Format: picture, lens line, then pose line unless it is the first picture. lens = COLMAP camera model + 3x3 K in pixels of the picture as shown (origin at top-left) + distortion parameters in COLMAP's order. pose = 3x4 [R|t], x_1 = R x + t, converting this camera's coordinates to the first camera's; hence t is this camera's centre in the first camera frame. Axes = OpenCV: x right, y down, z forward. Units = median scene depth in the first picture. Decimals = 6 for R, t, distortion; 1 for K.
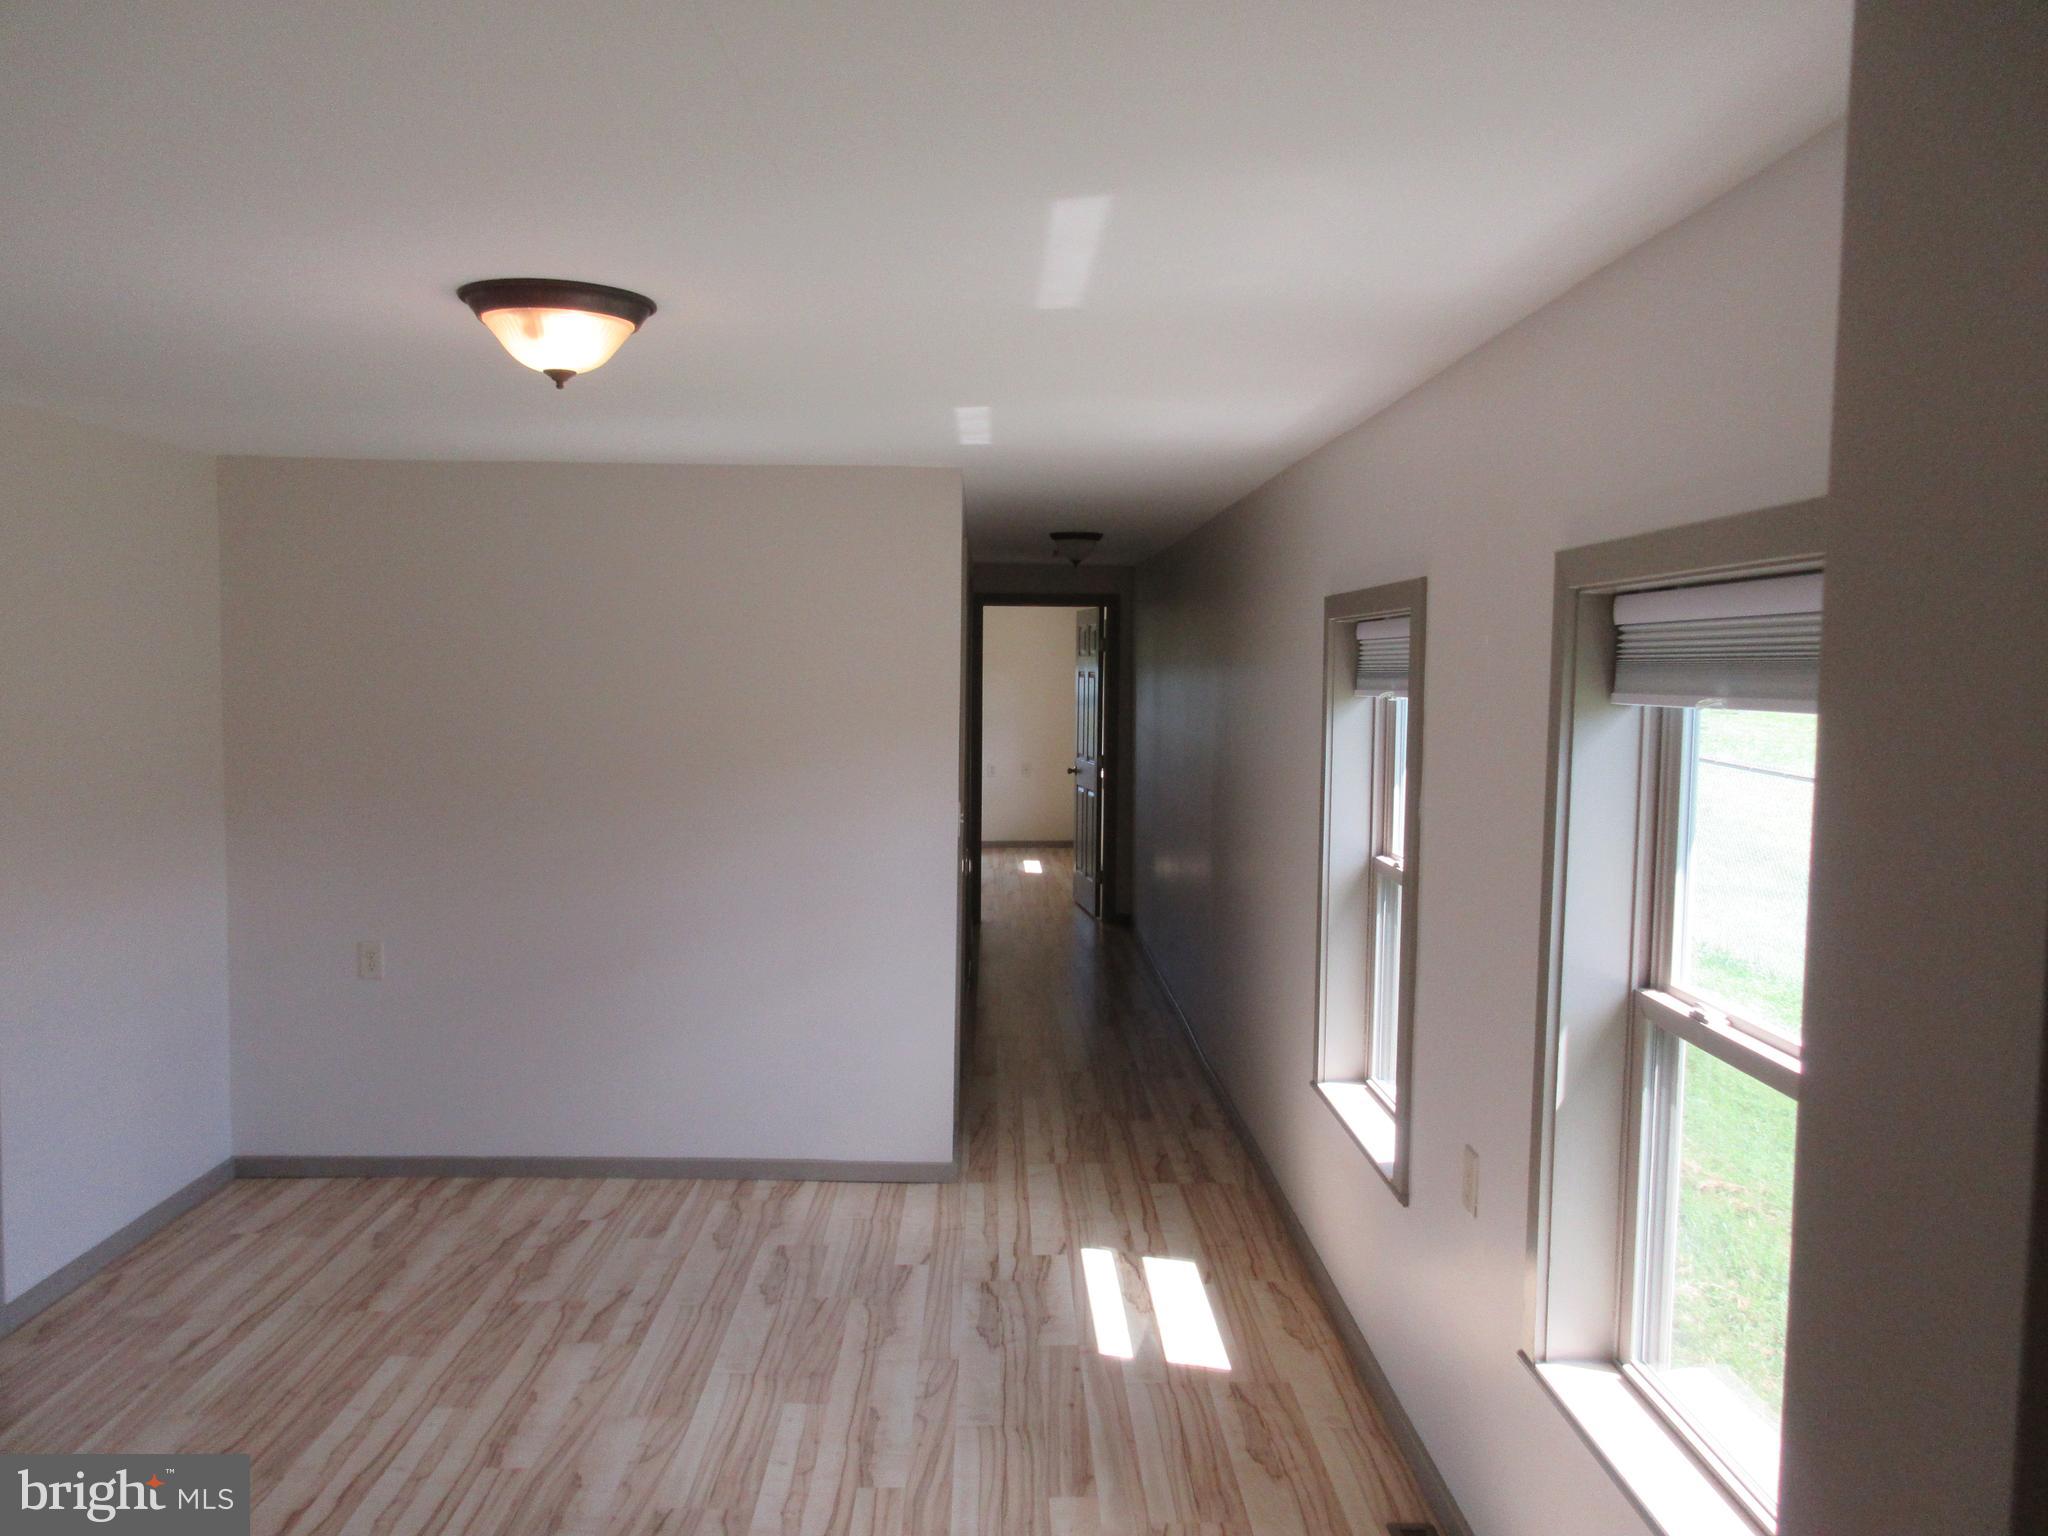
lens RADIAL K [[1527.0, 0, 1026.7], [0, 1527.0, 756.5], [0, 0, 1]] dist [-0.004734, 0.002044]
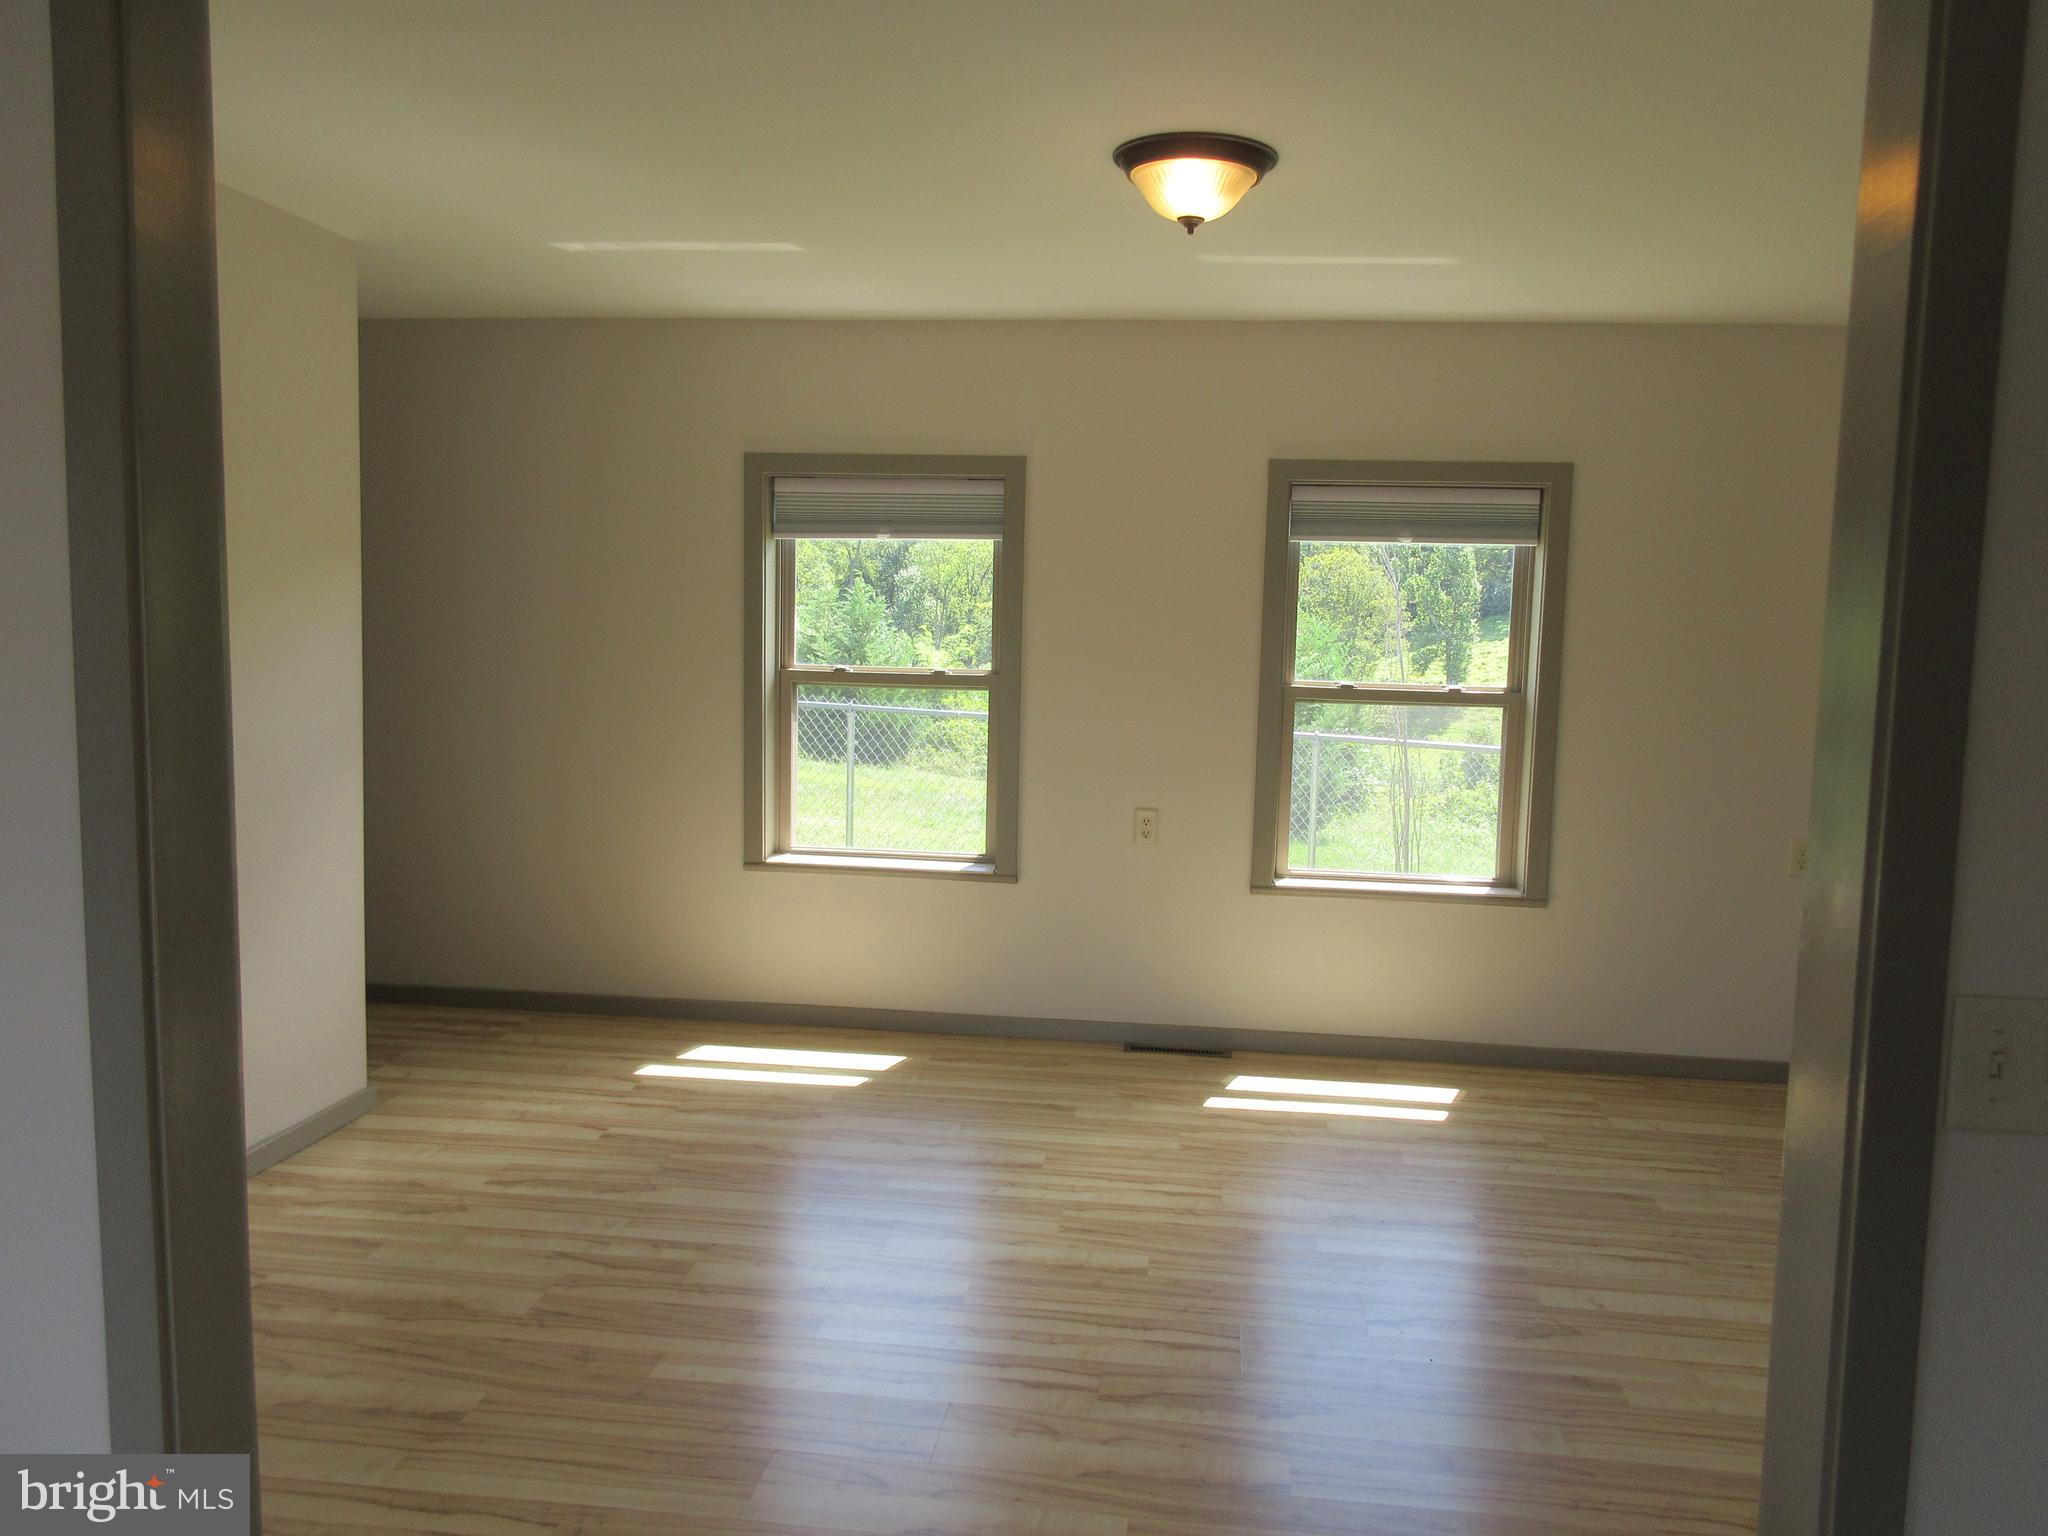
lens RADIAL K [[1527.0, 0, 1026.7], [0, 1527.0, 756.5], [0, 0, 1]] dist [-0.004734, 0.002044]
pose [[0.146132, -0.101986, 0.983994, -0.985573], [0.042141, 0.994411, 0.096807, 0.024020], [-0.988367, 0.027320, 0.149613, 0.627473]]
